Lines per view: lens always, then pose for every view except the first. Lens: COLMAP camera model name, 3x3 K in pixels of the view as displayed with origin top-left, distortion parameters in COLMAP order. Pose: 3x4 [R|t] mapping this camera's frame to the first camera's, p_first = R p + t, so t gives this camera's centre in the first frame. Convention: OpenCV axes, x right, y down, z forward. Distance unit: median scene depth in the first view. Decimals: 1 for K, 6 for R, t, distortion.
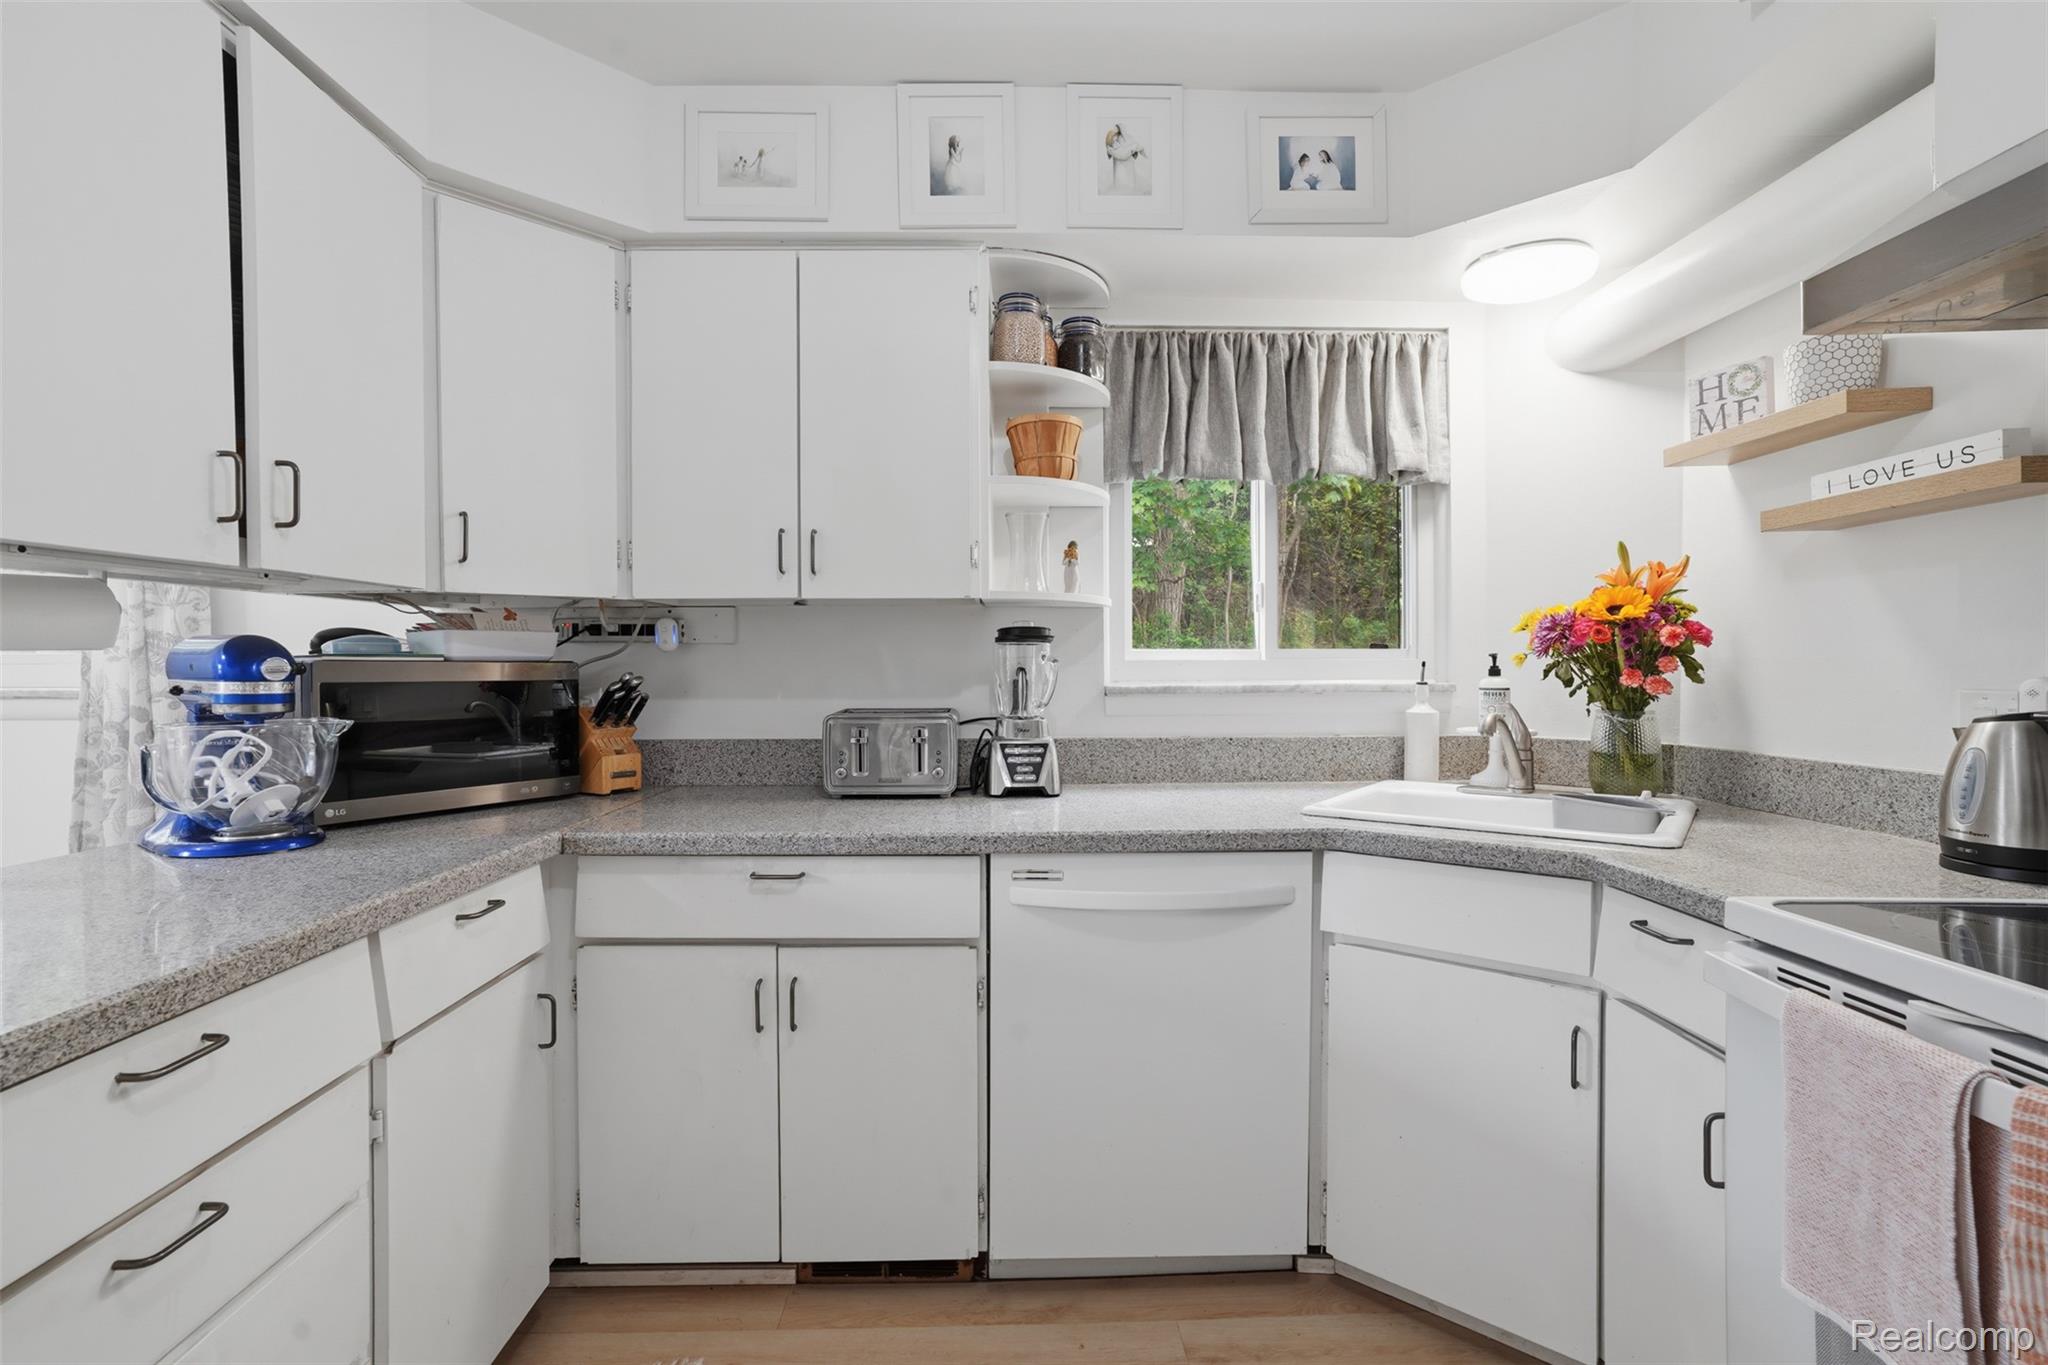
lens RADIAL K [[930.0, 0, 1034.3], [0, 930.0, 679.5], [0, 0, 1]] dist [-0.042222, 0.010768]
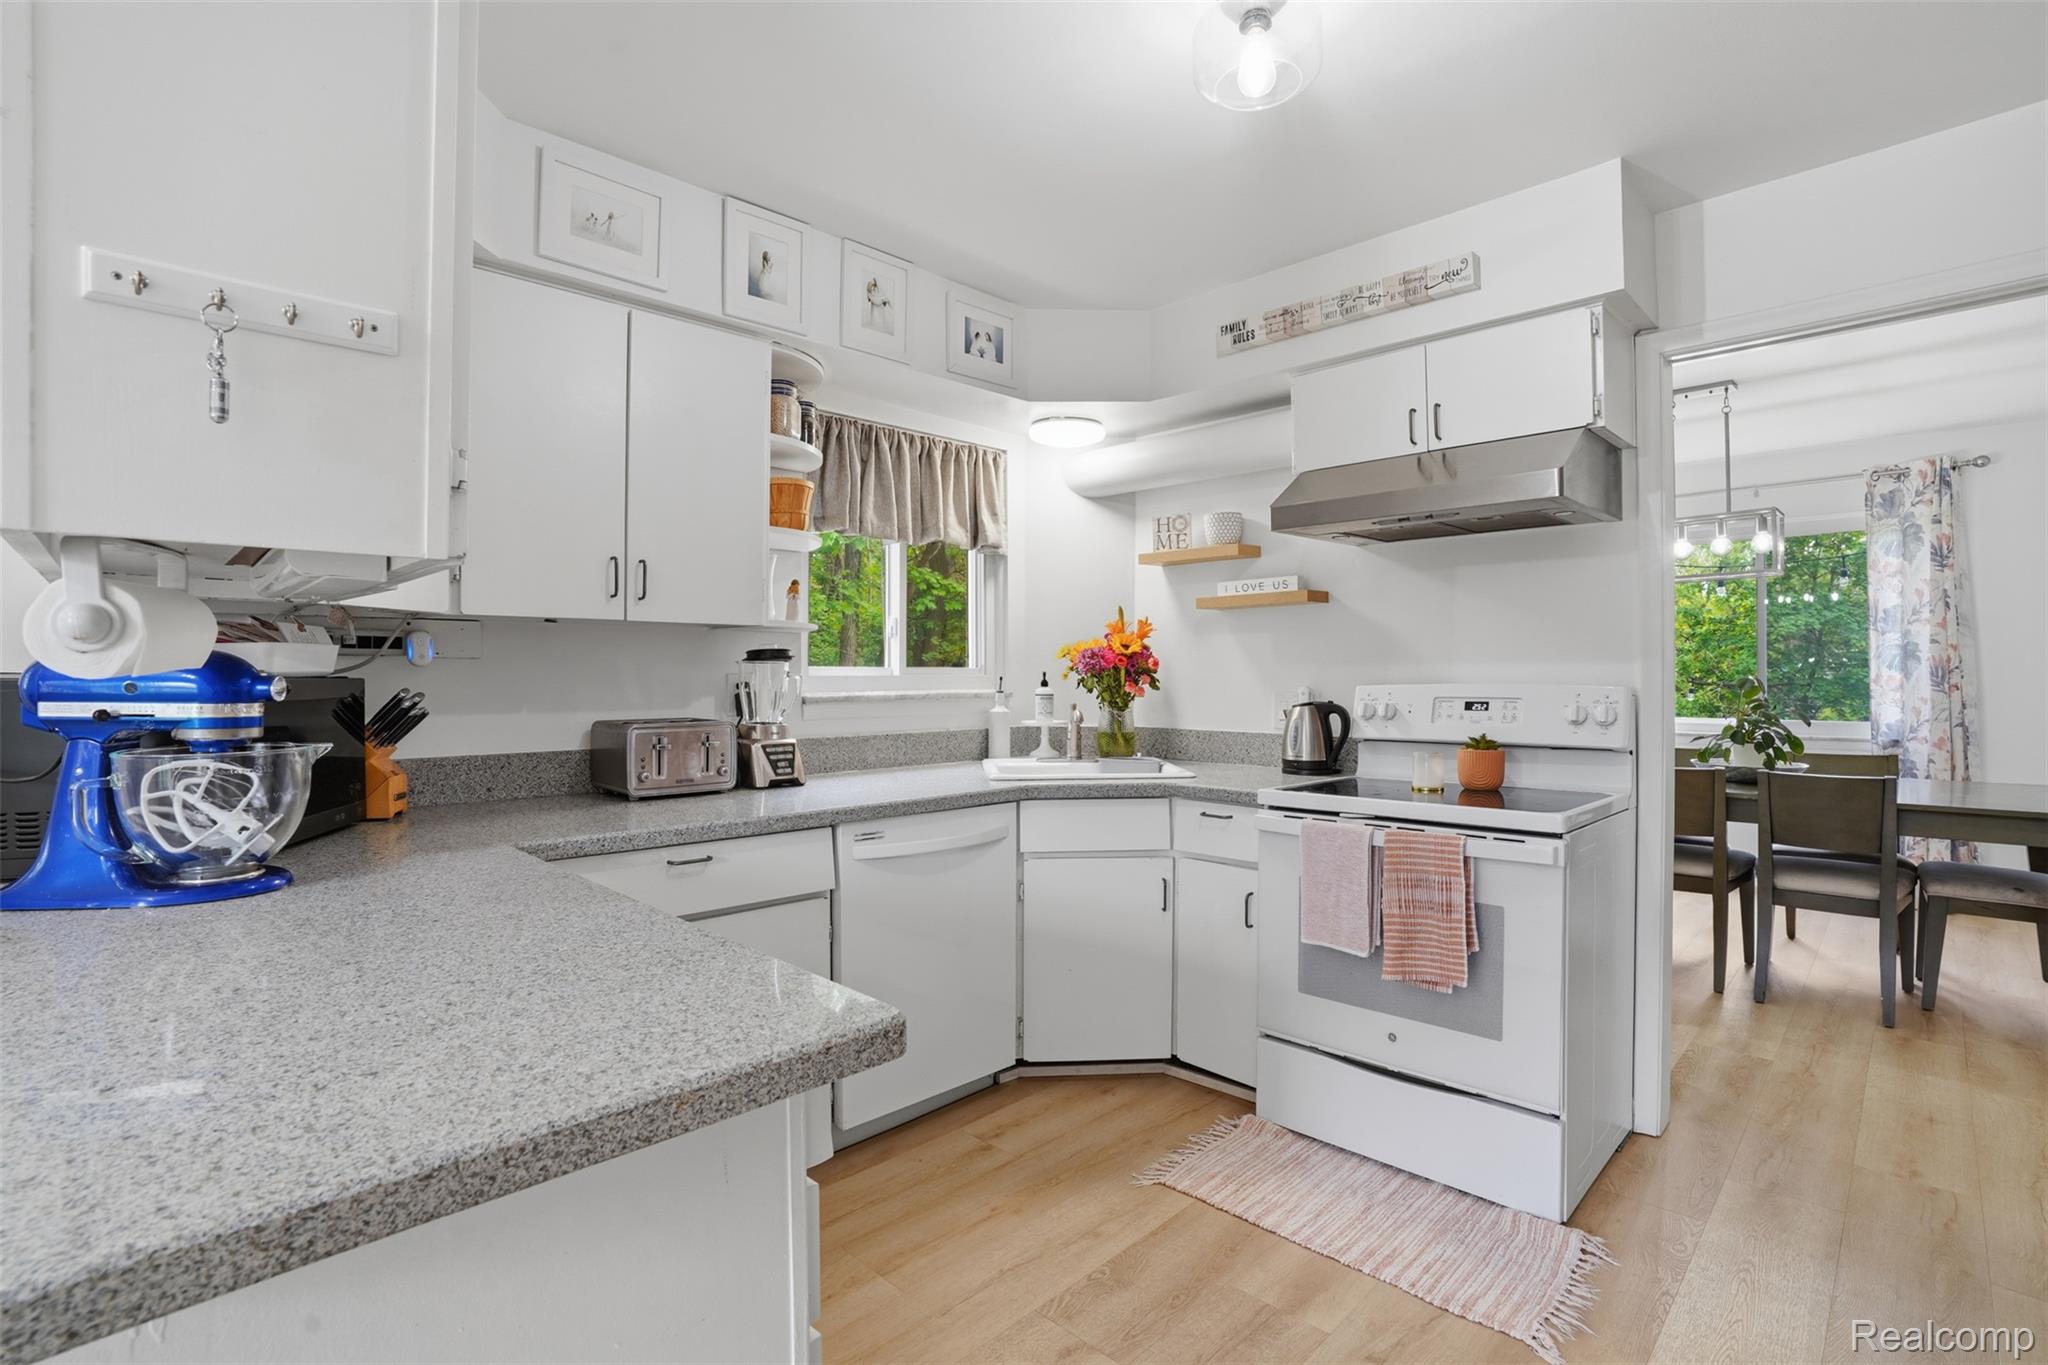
lens RADIAL K [[930.0, 0, 1036.5], [0, 930.0, 682.7], [0, 0, 1]] dist [-0.042222, 0.010768]
pose [[0.726209, -0.003178, 0.687467, -0.654424], [0.005715, 0.999983, -0.001414, -0.009147], [-0.687450, 0.004956, 0.726215, -0.138127]]
